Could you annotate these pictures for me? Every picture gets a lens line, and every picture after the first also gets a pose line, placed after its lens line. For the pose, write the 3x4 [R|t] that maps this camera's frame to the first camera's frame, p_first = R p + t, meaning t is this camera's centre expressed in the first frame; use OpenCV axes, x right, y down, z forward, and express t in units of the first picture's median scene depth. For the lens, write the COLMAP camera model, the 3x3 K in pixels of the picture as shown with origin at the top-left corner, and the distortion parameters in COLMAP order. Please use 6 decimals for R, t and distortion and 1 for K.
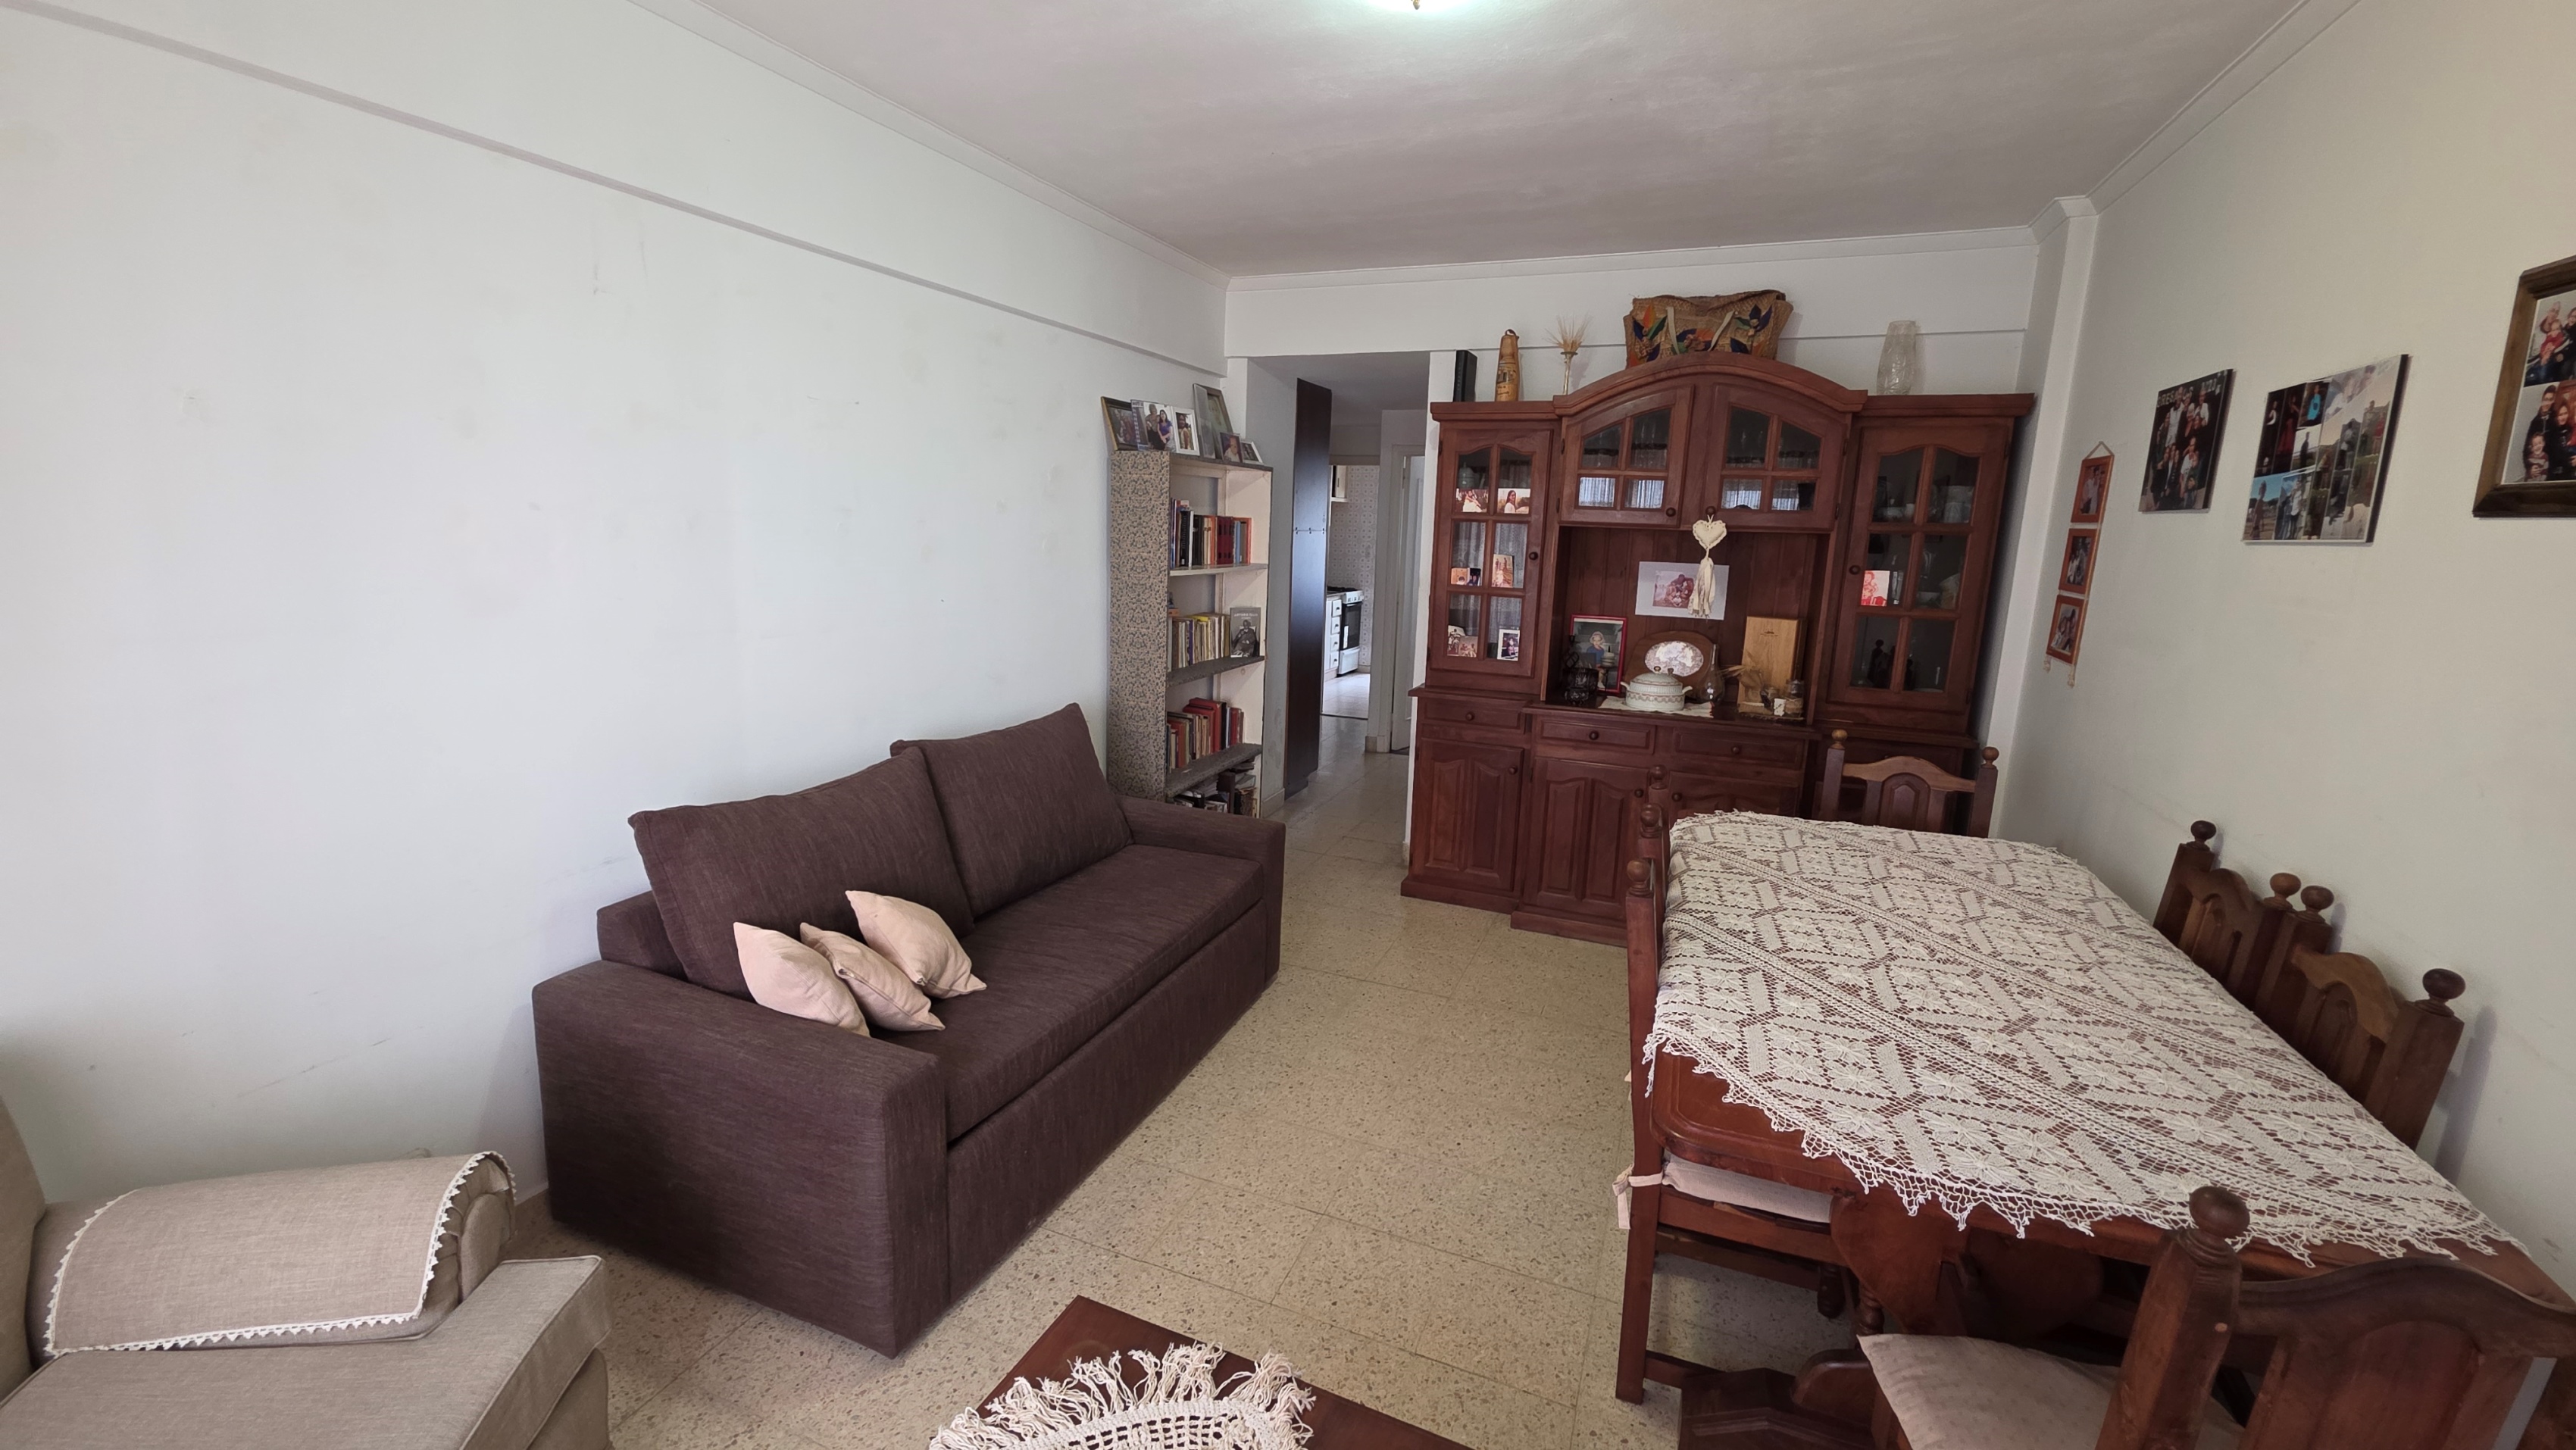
lens RADIAL K [[1020.4, 0, 1283.0], [0, 1020.4, 710.4], [0, 0, 1]] dist [0.012602, -0.009630]
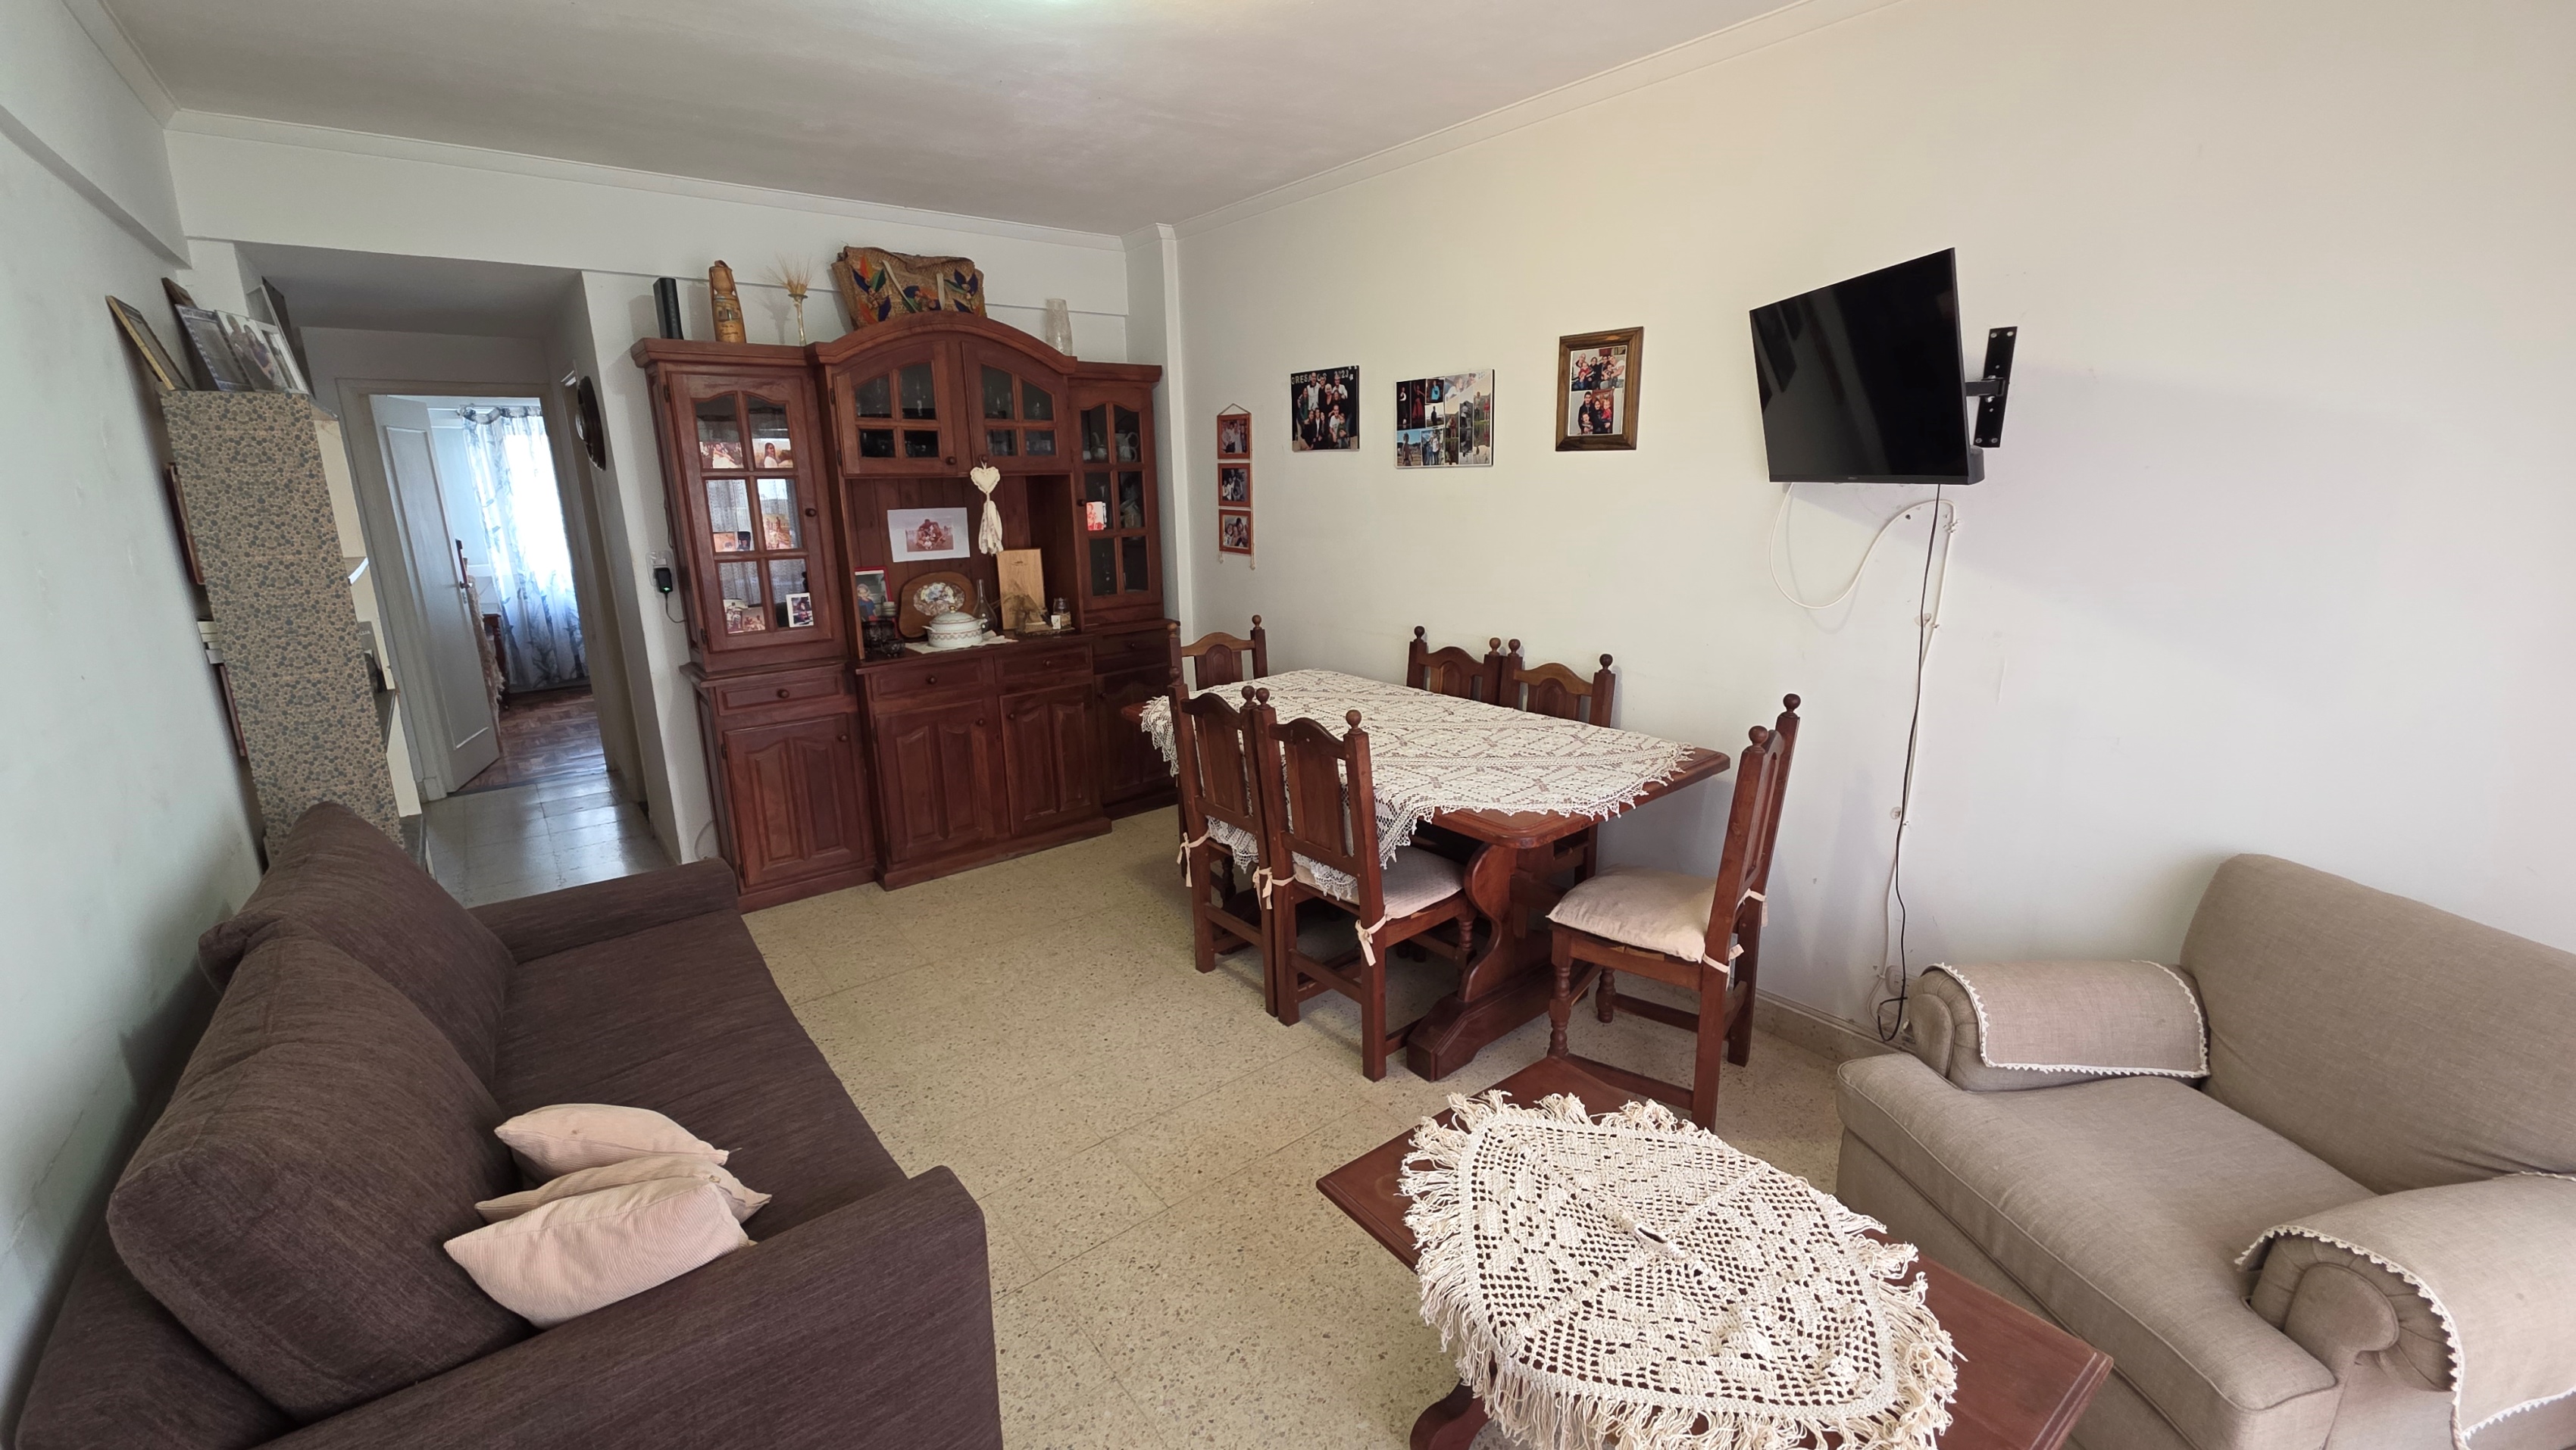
lens RADIAL K [[1022.6, 0, 1290.3], [0, 1022.6, 711.5], [0, 0, 1]] dist [0.010251, -0.007489]
pose [[0.483569, -0.241916, 0.841212, -0.652936], [0.192615, 0.966901, 0.167338, -0.078536], [-0.853850, 0.081111, 0.514160, 0.251656]]
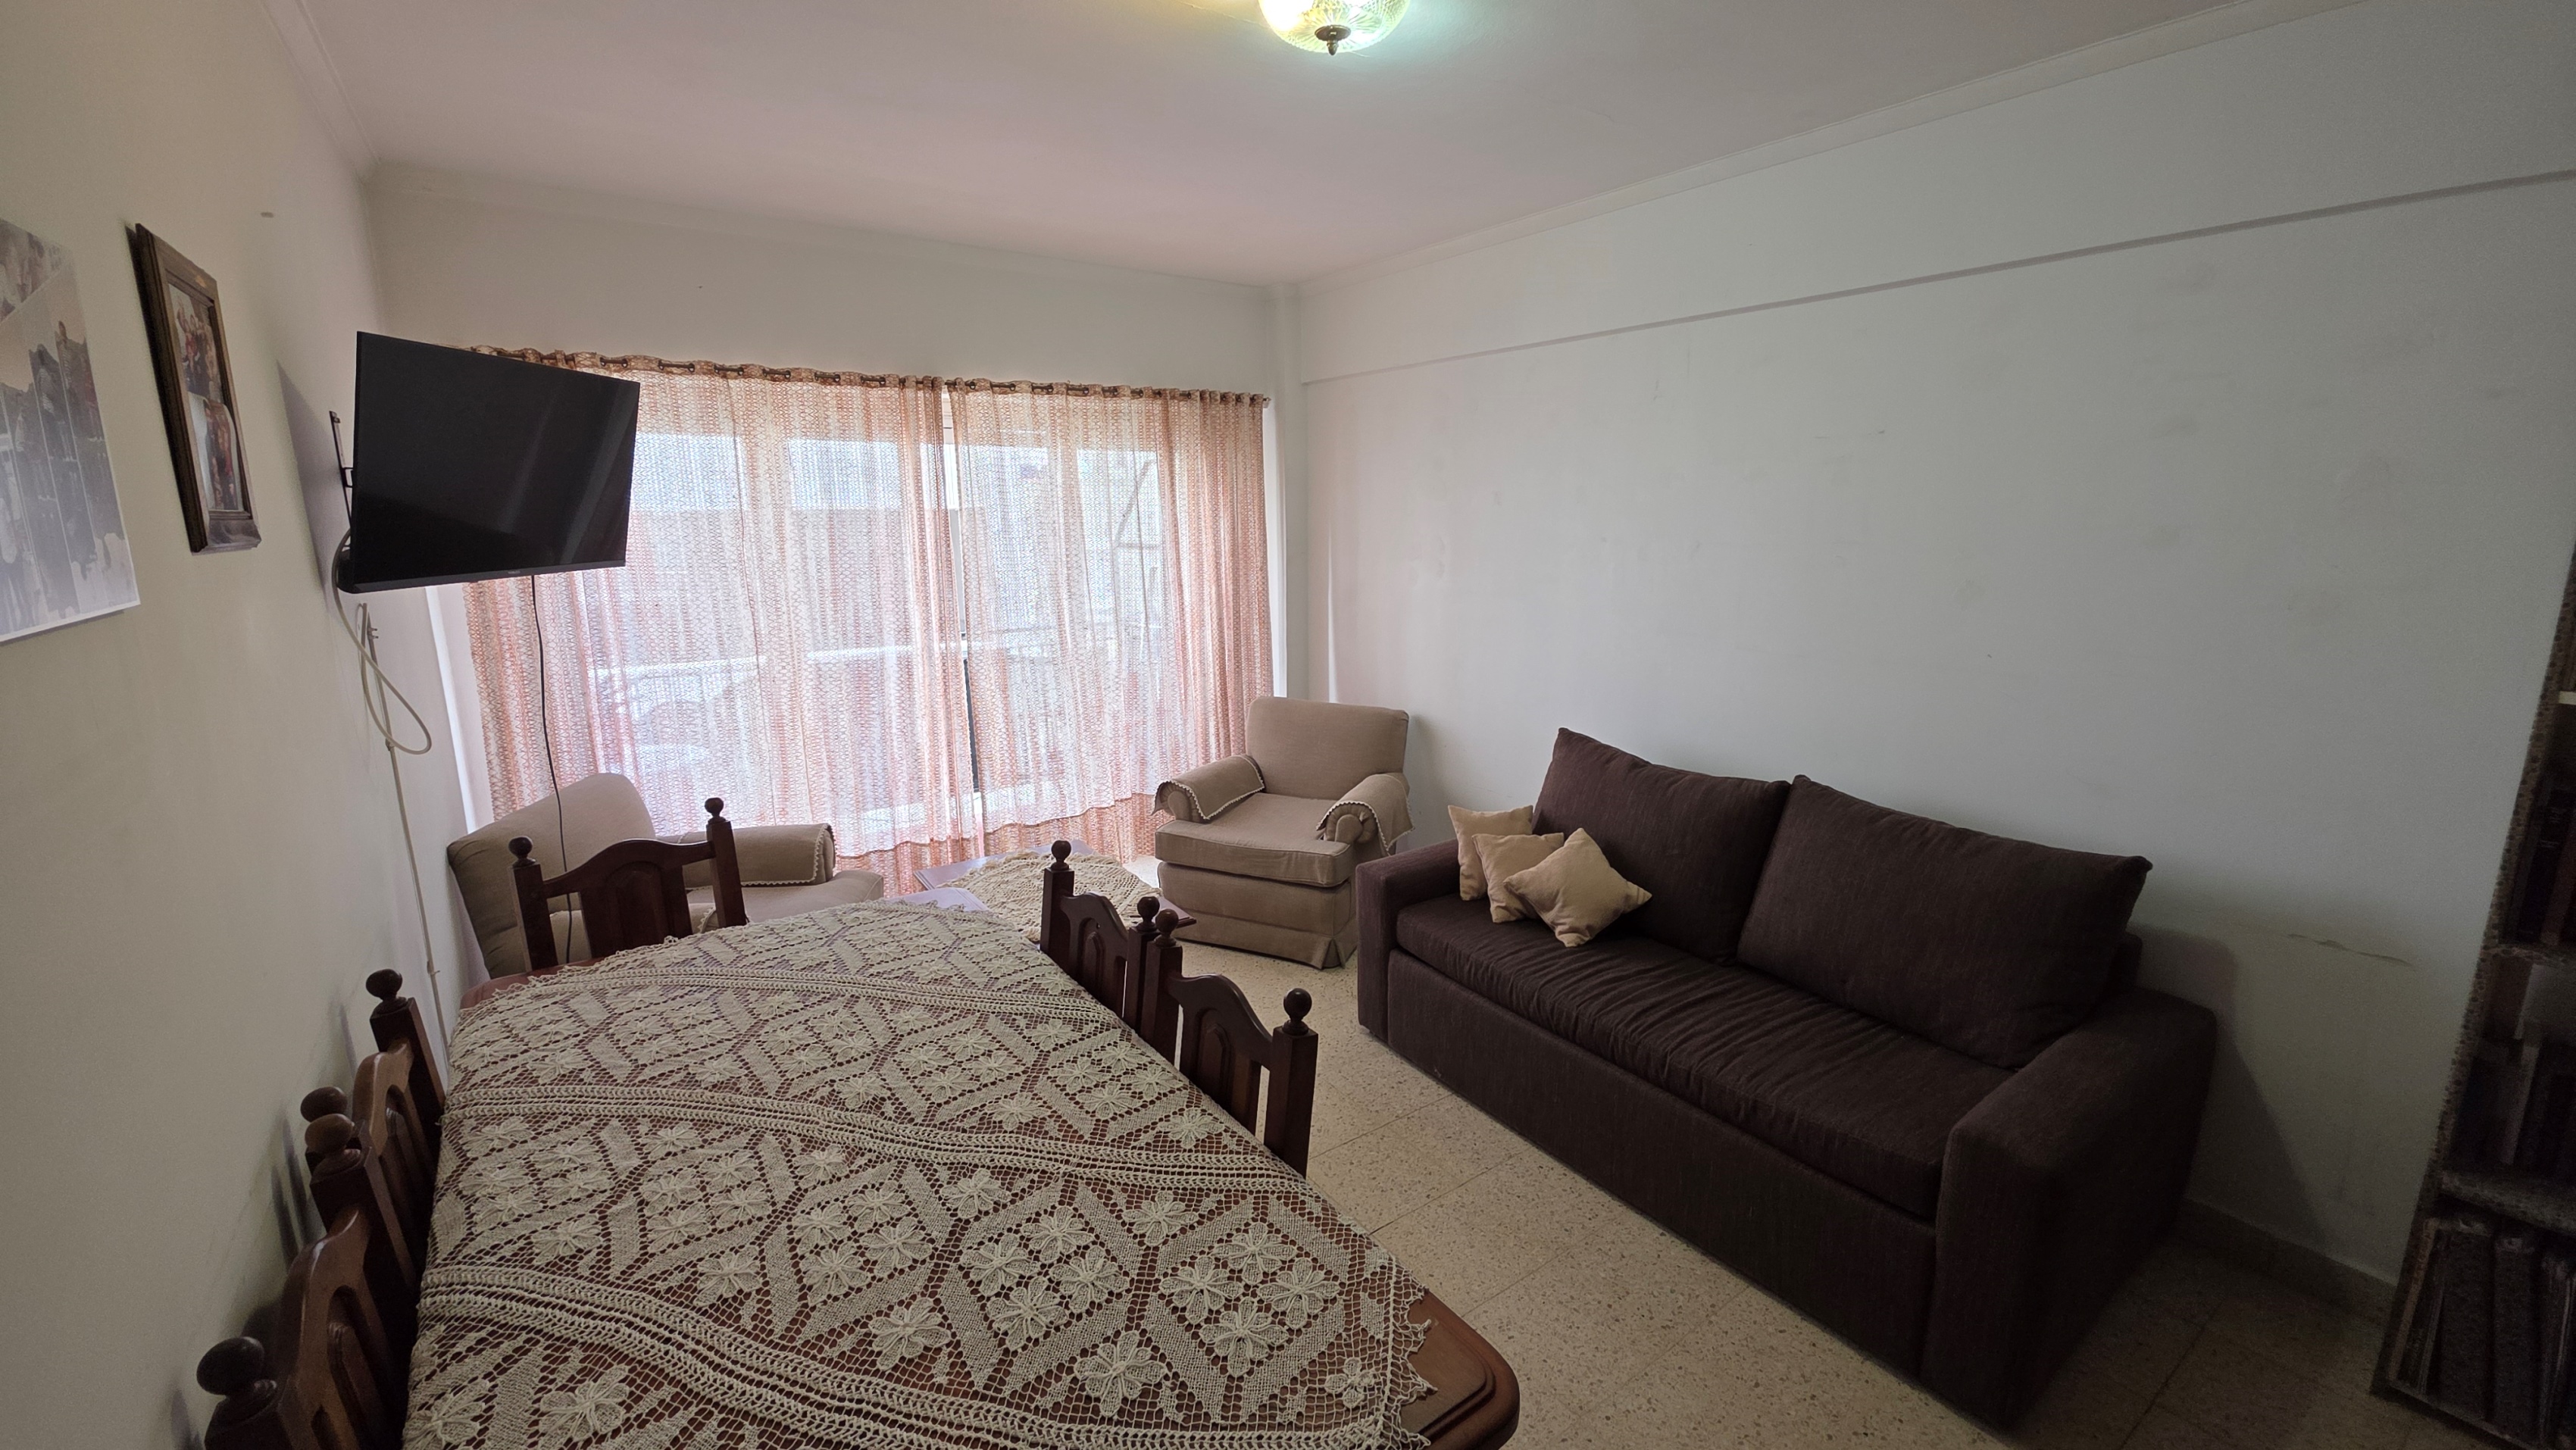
lens RADIAL K [[1022.6, 0, 1290.3], [0, 1022.6, 711.5], [0, 0, 1]] dist [0.010251, -0.007489]
pose [[-0.527792, 0.141195, -0.837555, 0.858996], [-0.164830, 0.950314, 0.264072, -0.254888], [0.833226, 0.277429, -0.478296, 1.274620]]
